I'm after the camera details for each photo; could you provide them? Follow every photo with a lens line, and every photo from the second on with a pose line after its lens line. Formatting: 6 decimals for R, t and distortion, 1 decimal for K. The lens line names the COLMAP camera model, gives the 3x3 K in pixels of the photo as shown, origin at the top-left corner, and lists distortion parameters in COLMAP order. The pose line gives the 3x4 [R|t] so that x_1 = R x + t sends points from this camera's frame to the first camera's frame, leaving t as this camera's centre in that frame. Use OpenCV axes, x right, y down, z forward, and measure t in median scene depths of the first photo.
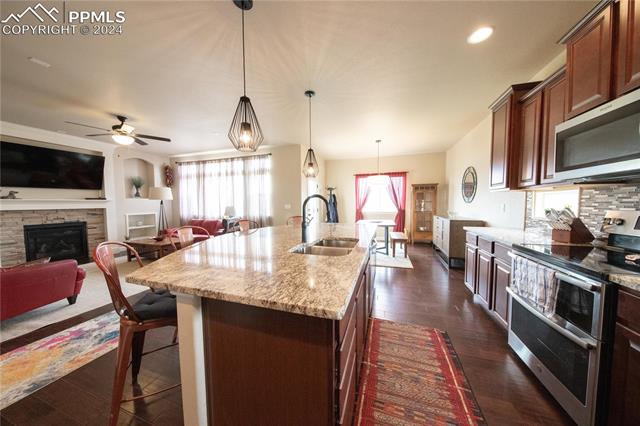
lens RADIAL K [[204.9, 0, 319.4], [0, 204.9, 212.5], [0, 0, 1]] dist [-0.000054, -0.000169]
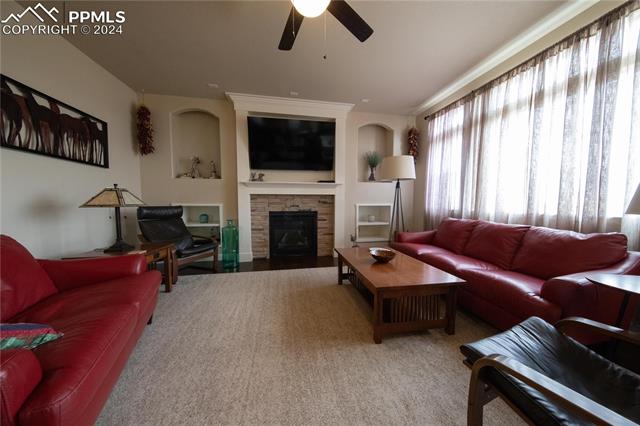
lens RADIAL K [[204.9, 0, 321.8], [0, 204.9, 214.3], [0, 0, 1]] dist [-0.000054, -0.000169]
pose [[0.493164, 0.059626, -0.867891, -0.427054], [-0.046595, 0.998027, 0.042090, 0.021882], [0.868688, 0.019682, 0.494969, 0.608723]]
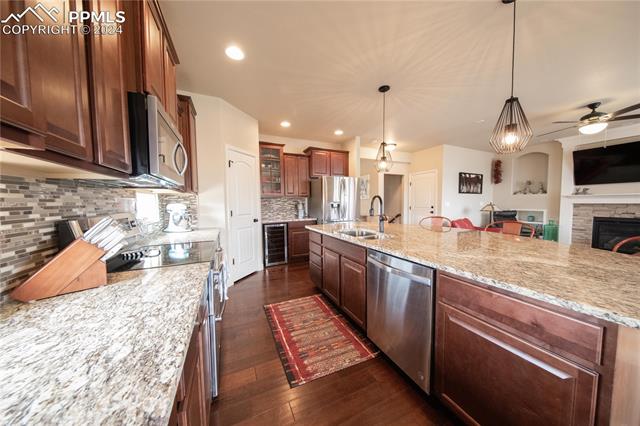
lens RADIAL K [[204.9, 0, 322.1], [0, 204.9, 214.0], [0, 0, 1]] dist [-0.000054, -0.000169]
pose [[-0.729815, 0.054080, -0.681502, 0.409473], [-0.015885, 0.995256, 0.095989, -0.032740], [0.683460, 0.080880, -0.725494, 0.637501]]
